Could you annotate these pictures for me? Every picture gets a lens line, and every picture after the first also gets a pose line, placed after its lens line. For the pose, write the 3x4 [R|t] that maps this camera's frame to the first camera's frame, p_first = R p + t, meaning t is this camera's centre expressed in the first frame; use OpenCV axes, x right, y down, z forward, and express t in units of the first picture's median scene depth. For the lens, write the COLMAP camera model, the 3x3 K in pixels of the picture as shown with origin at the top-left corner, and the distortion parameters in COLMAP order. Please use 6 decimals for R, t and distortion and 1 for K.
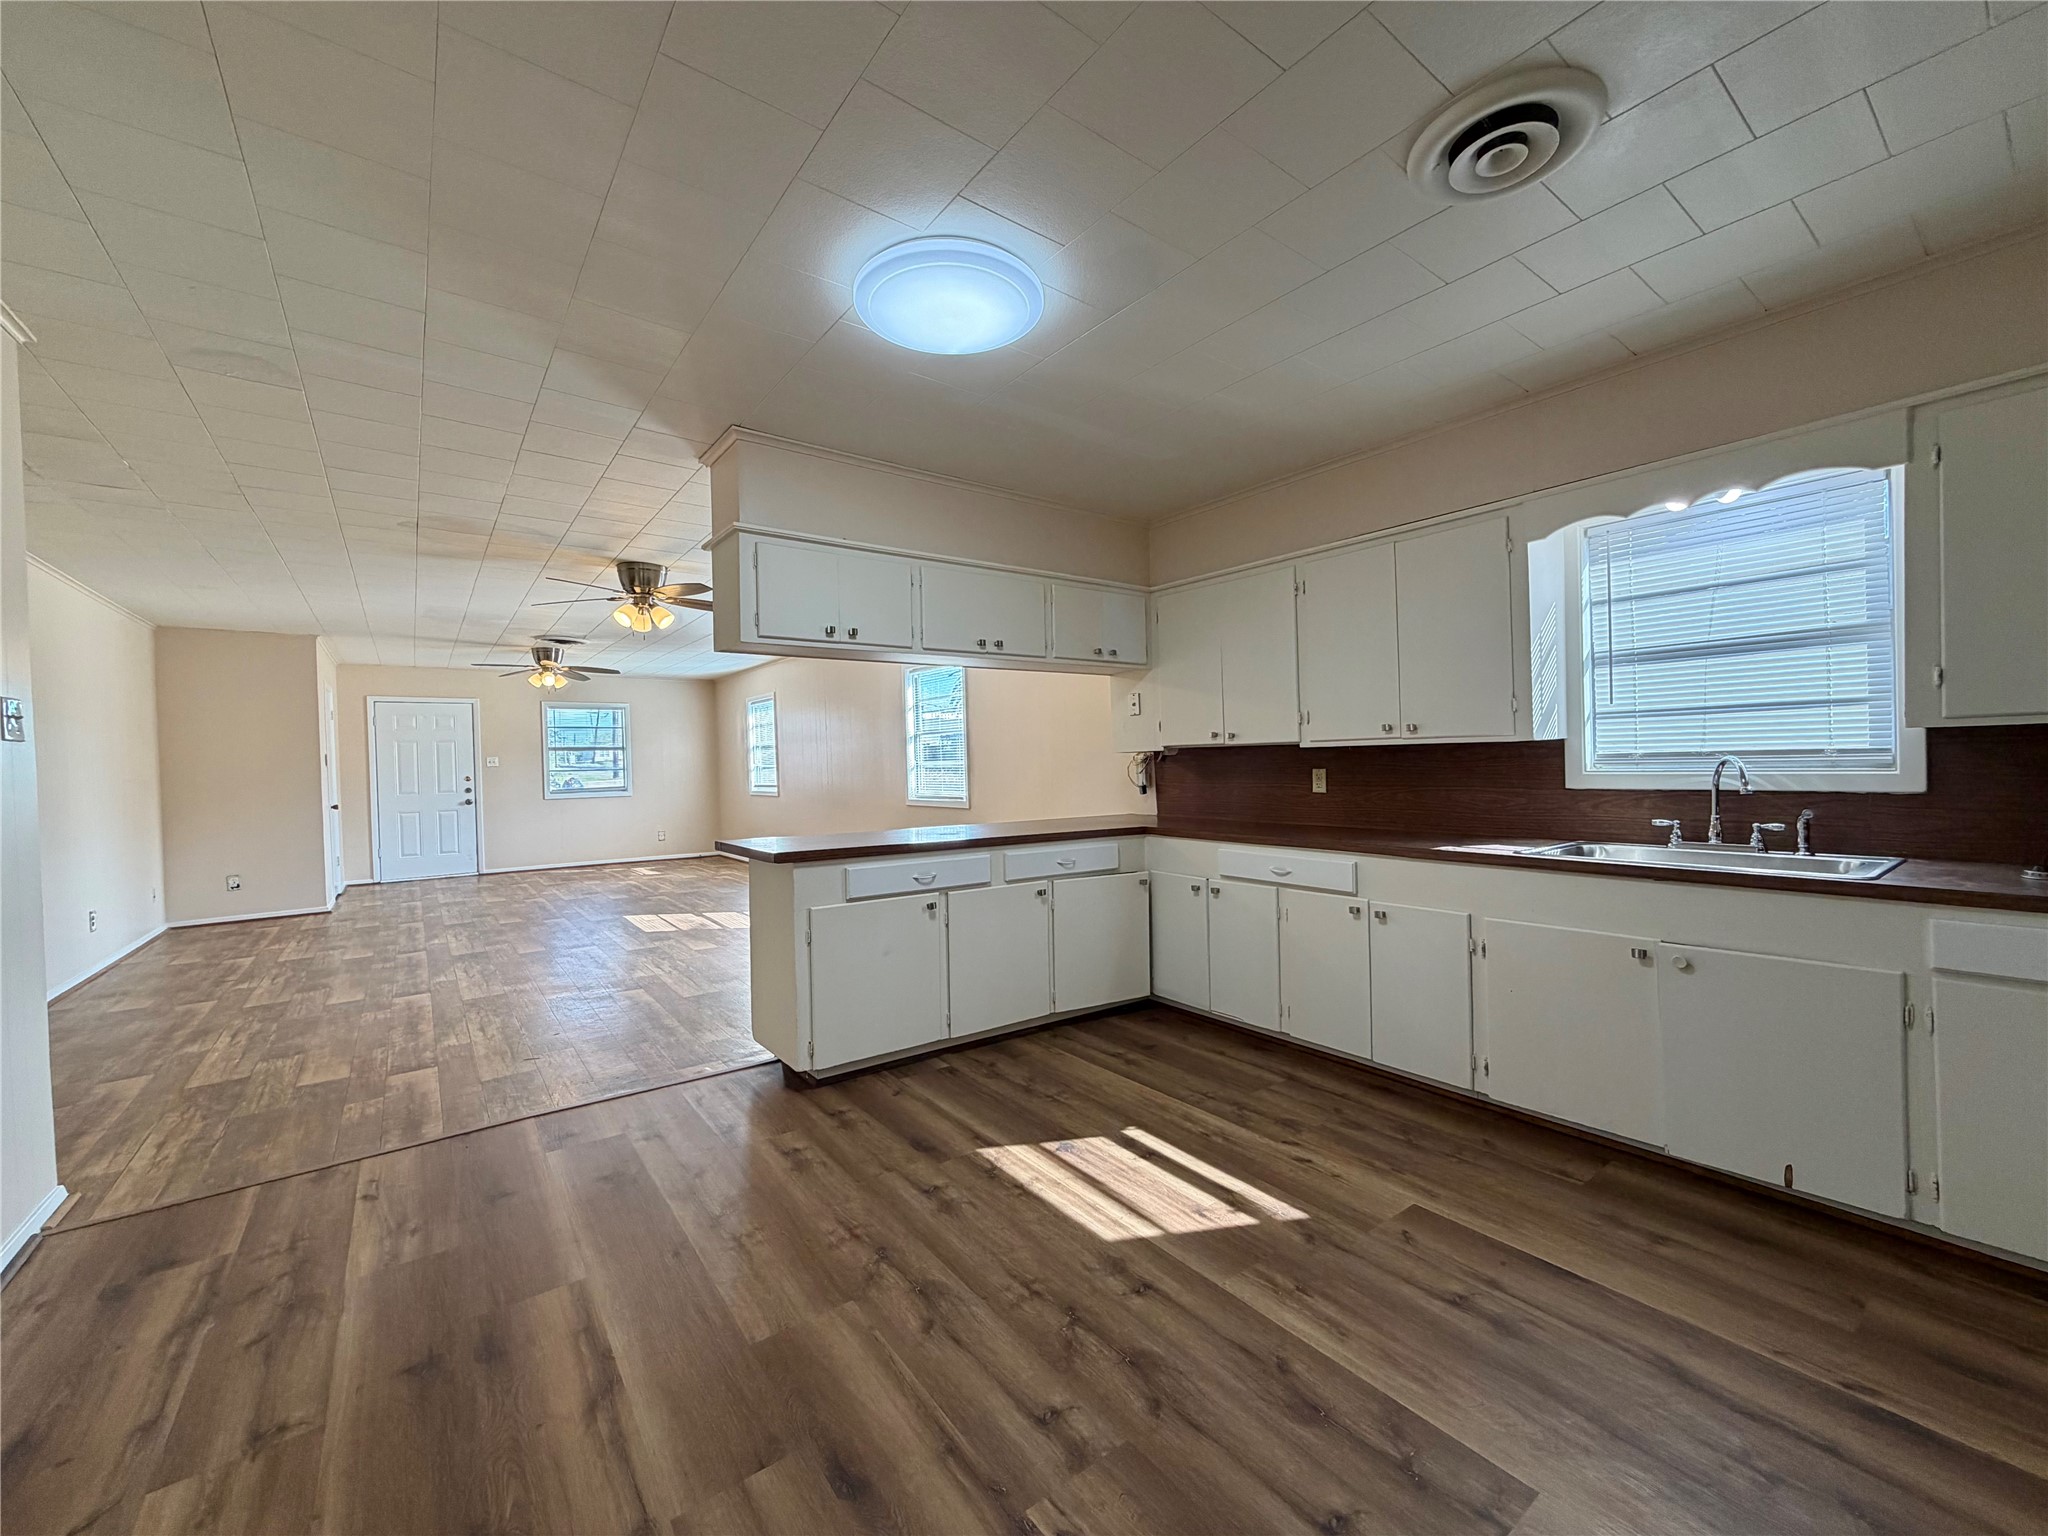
lens RADIAL K [[818.0, 0, 1019.1], [0, 818.0, 770.6], [0, 0, 1]] dist [-0.000011, -0.000235]
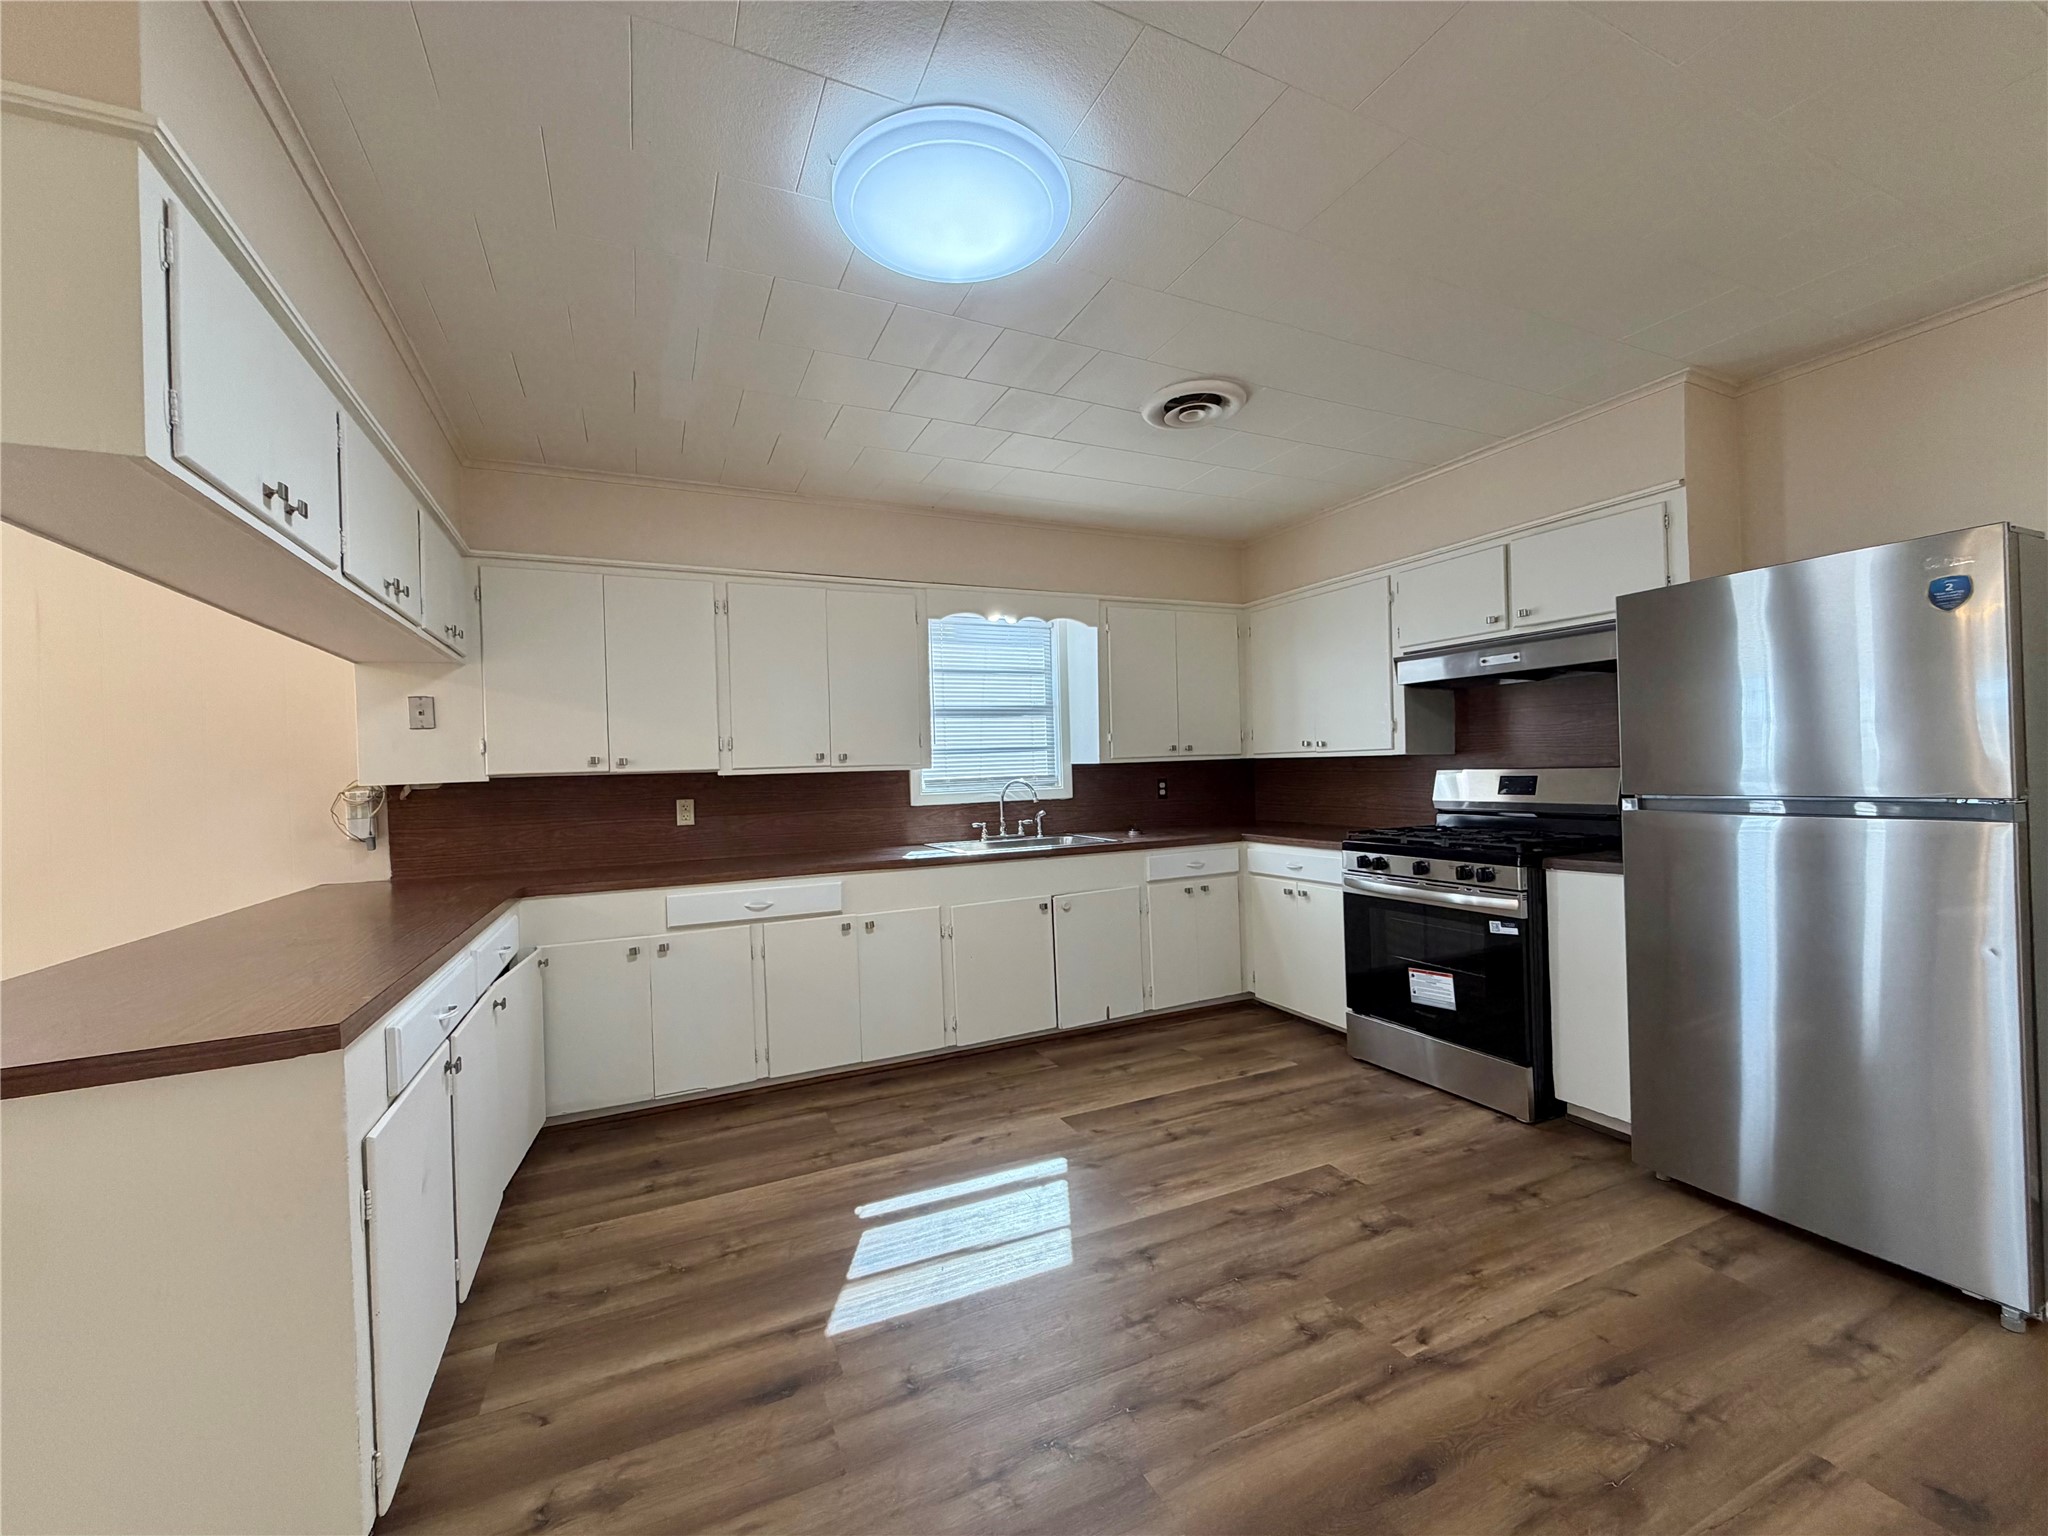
lens RADIAL K [[818.0, 0, 1020.4], [0, 818.0, 768.2], [0, 0, 1]] dist [-0.000011, -0.000235]
pose [[0.204442, 0.015038, 0.978763, -0.751326], [0.037081, 0.999045, -0.023095, -0.003362], [-0.978176, 0.041015, 0.203689, 0.704547]]
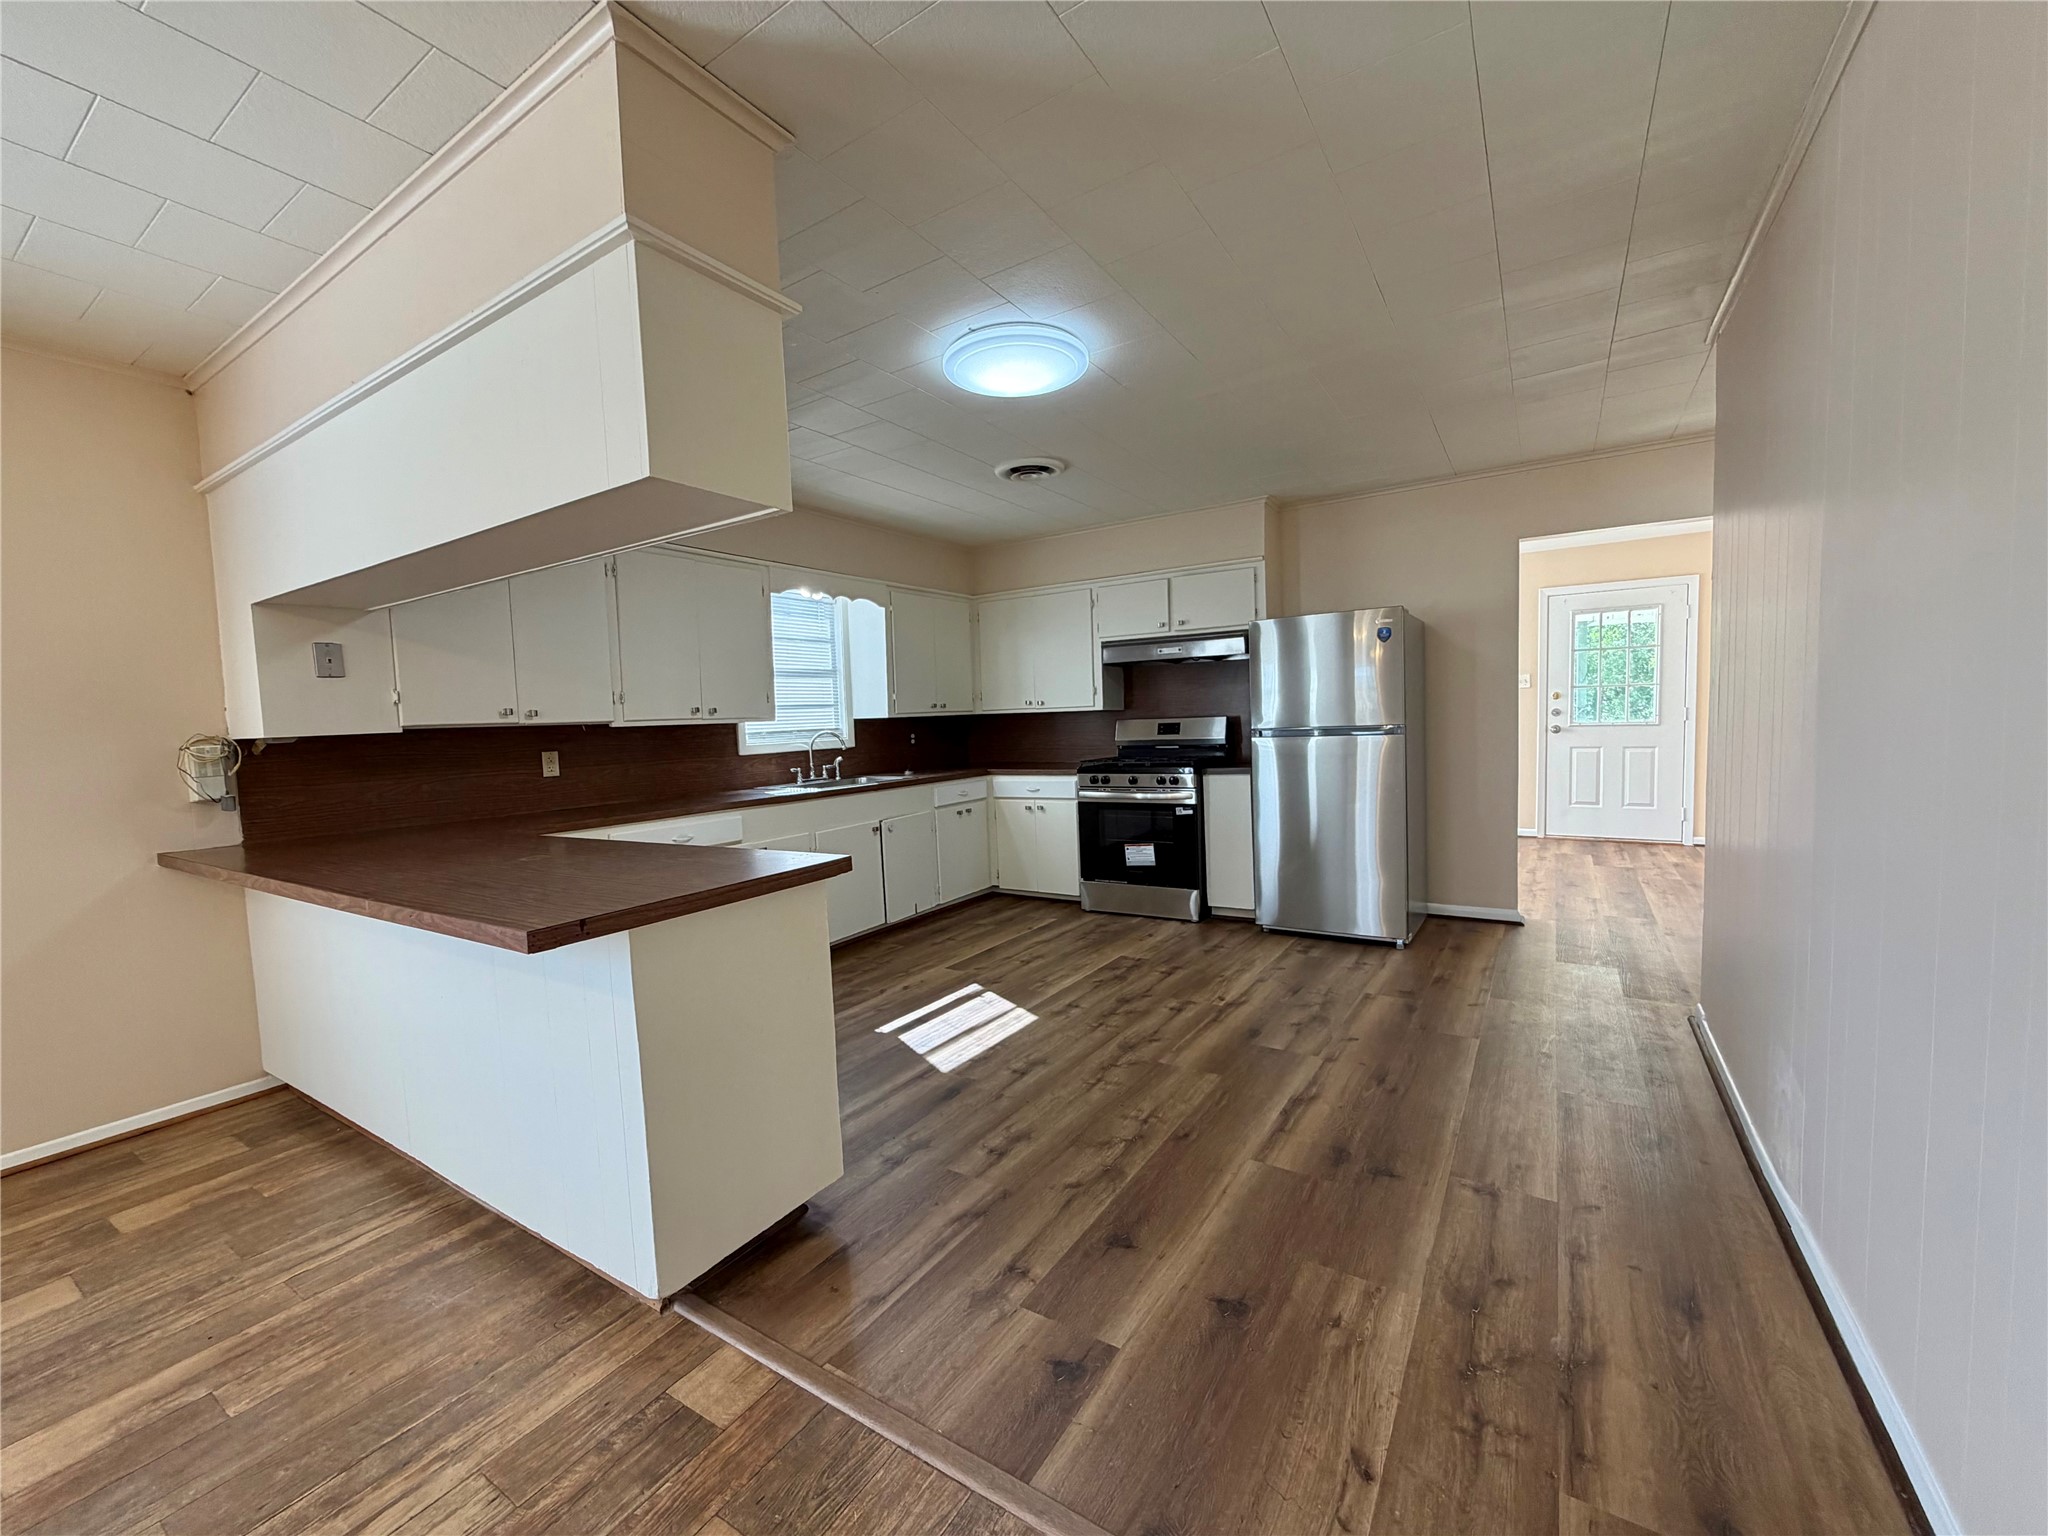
lens RADIAL K [[818.0, 0, 1021.2], [0, 818.0, 769.2], [0, 0, 1]] dist [-0.000011, -0.000235]
pose [[-0.348876, -0.024086, 0.936859, -1.171462], [0.056307, 0.997325, 0.046608, 0.007703], [-0.935476, 0.069012, -0.346587, 1.318147]]
